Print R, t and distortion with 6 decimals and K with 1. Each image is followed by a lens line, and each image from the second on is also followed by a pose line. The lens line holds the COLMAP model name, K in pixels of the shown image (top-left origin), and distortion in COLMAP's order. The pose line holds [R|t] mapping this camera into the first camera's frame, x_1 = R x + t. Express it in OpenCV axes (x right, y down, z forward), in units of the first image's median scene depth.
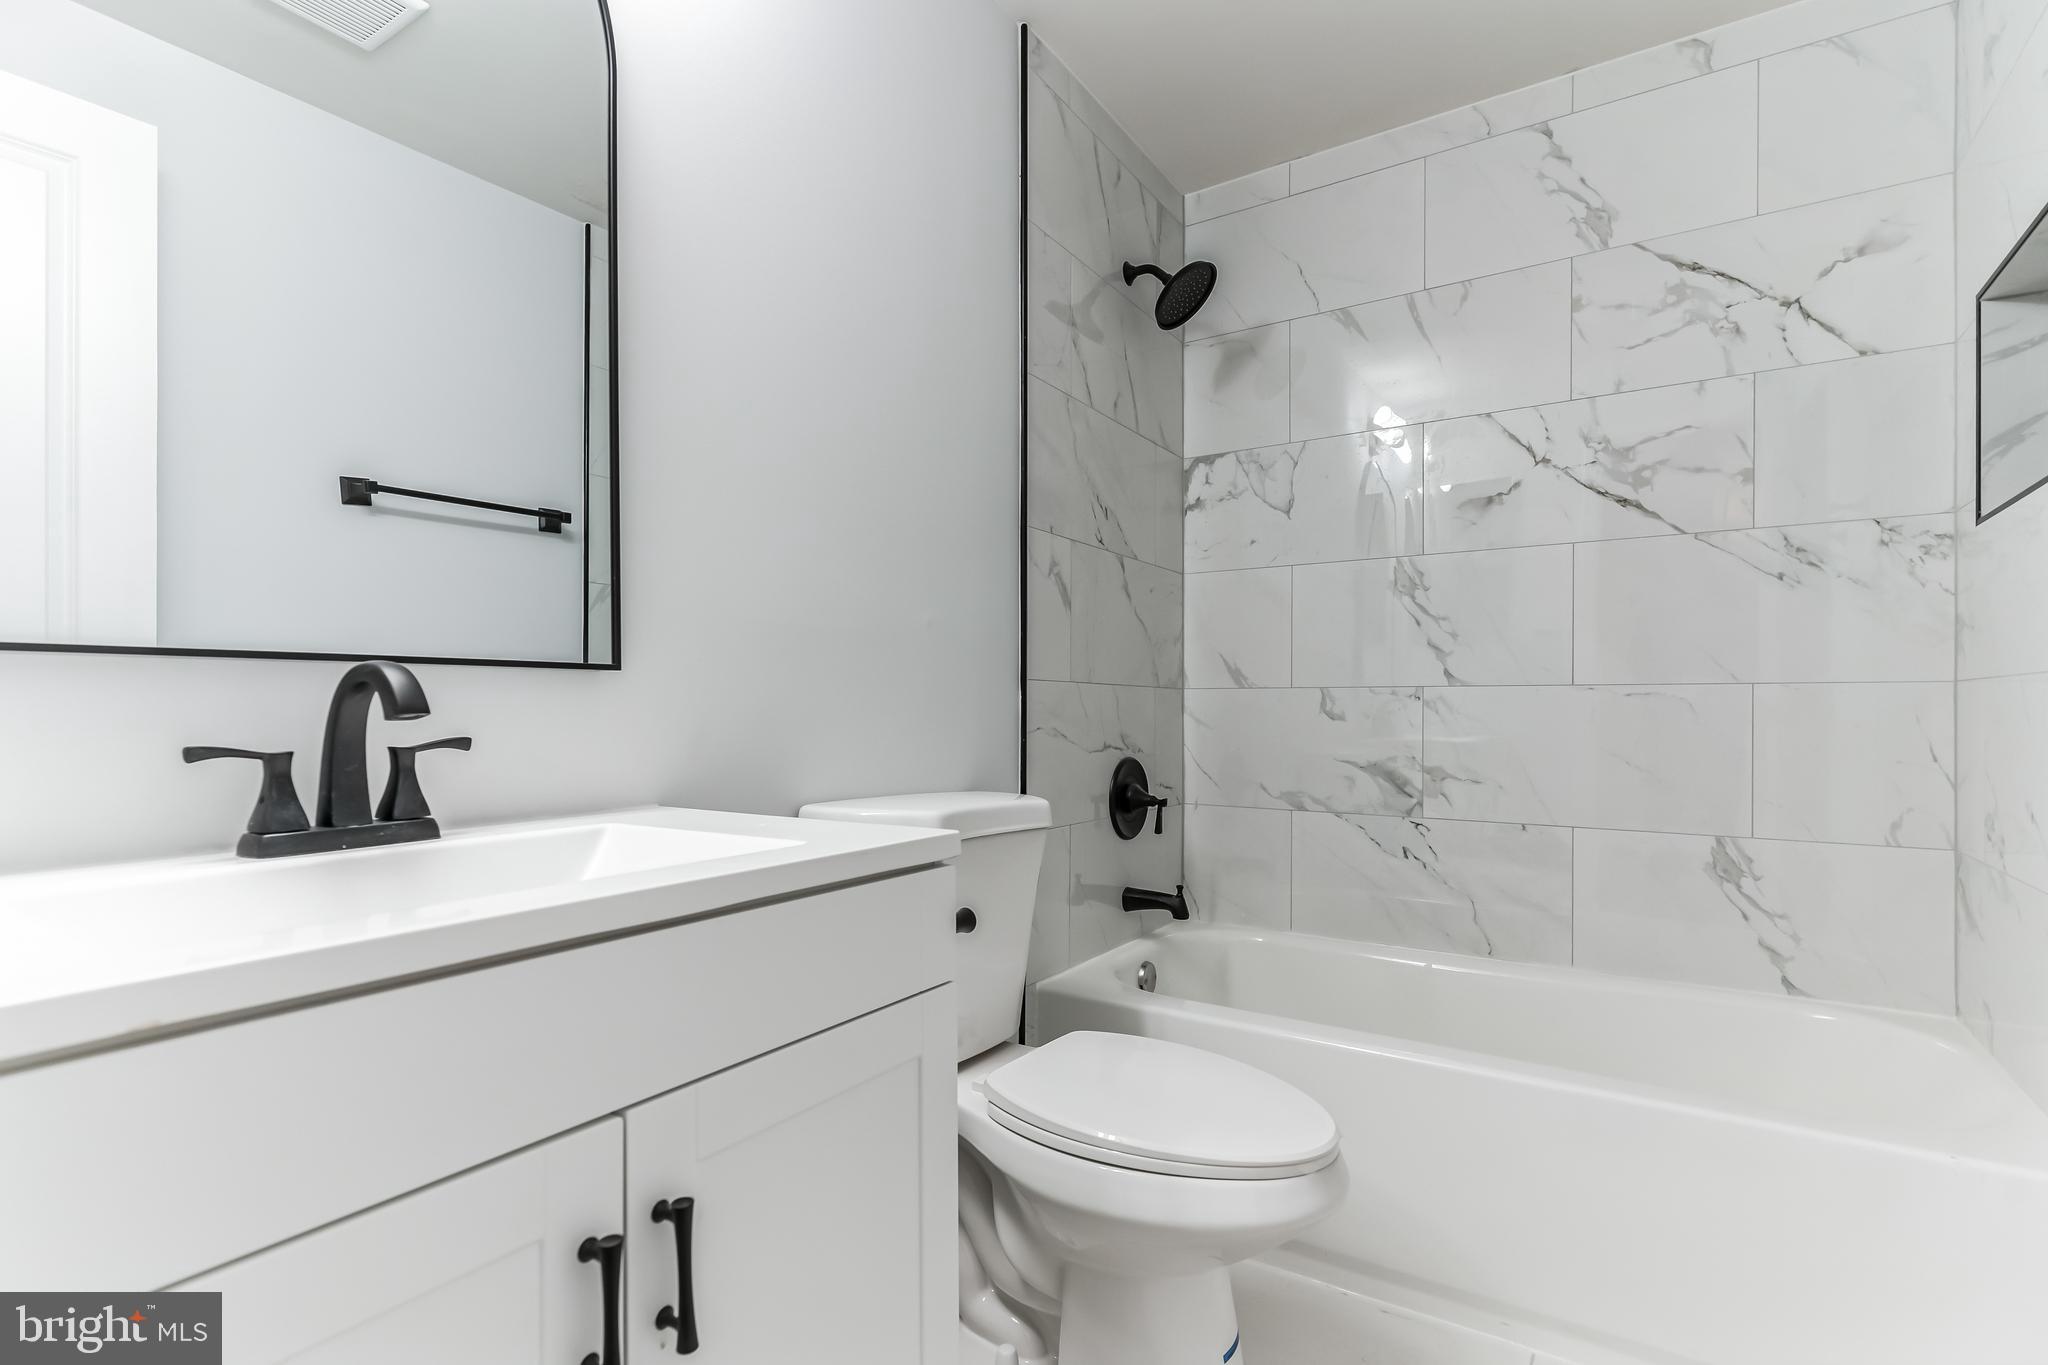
lens RADIAL K [[984.9, 0, 1018.4], [0, 984.9, 715.7], [0, 0, 1]] dist [0.004163, -0.000816]
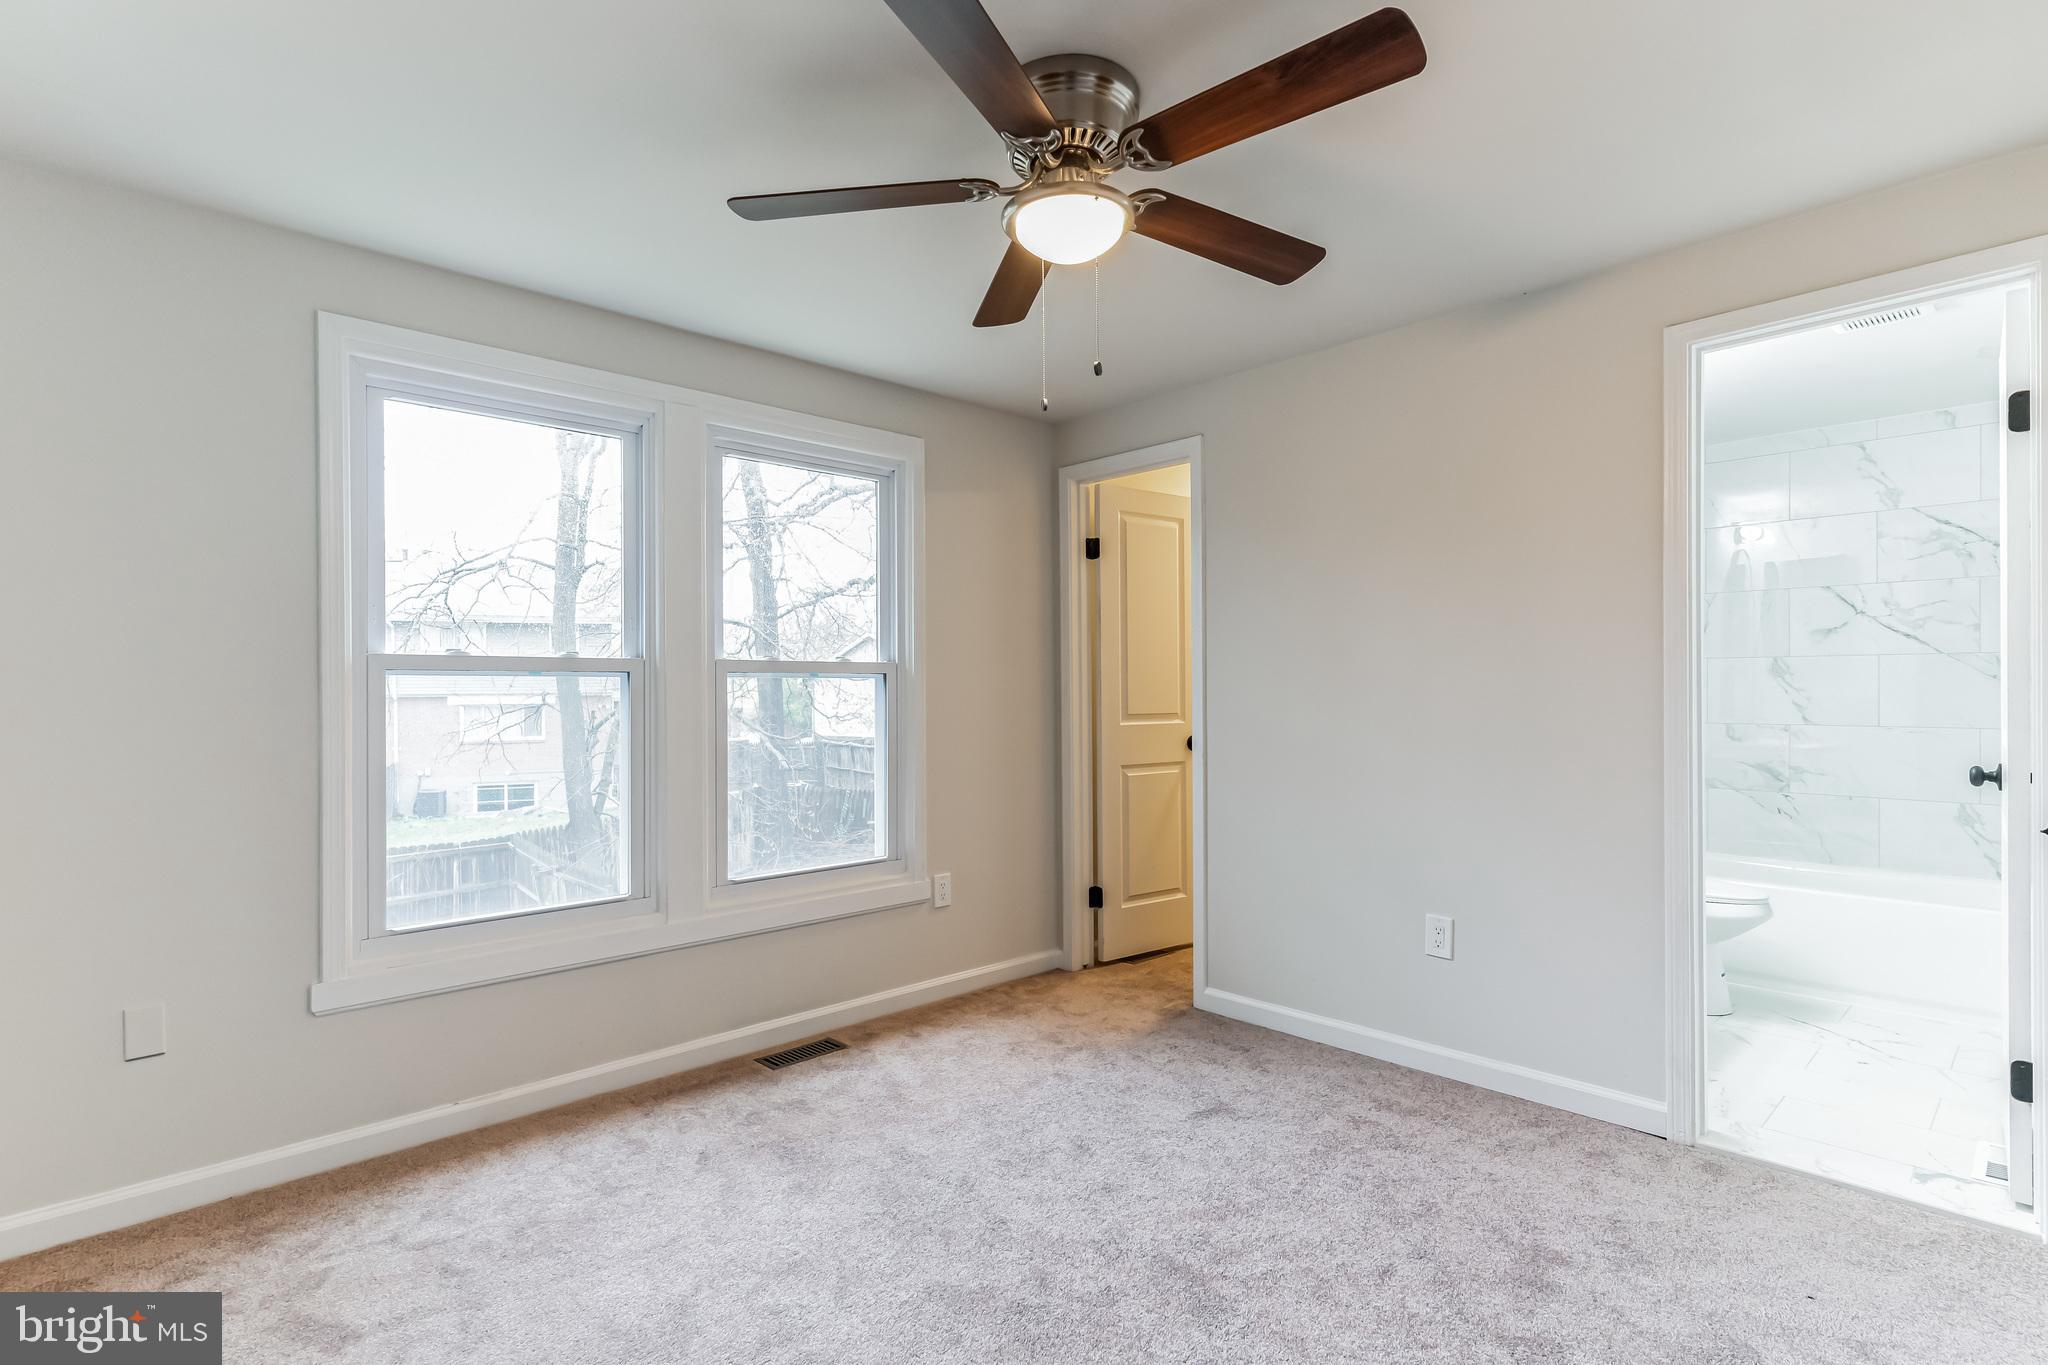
lens RADIAL K [[984.9, 0, 1027.8], [0, 984.9, 699.5], [0, 0, 1]] dist [0.004163, -0.000816]
pose [[0.970736, -0.004924, -0.240101, -0.624200], [0.005659, 0.999981, 0.002370, -0.099761], [0.240084, -0.003659, 0.970745, -1.343493]]
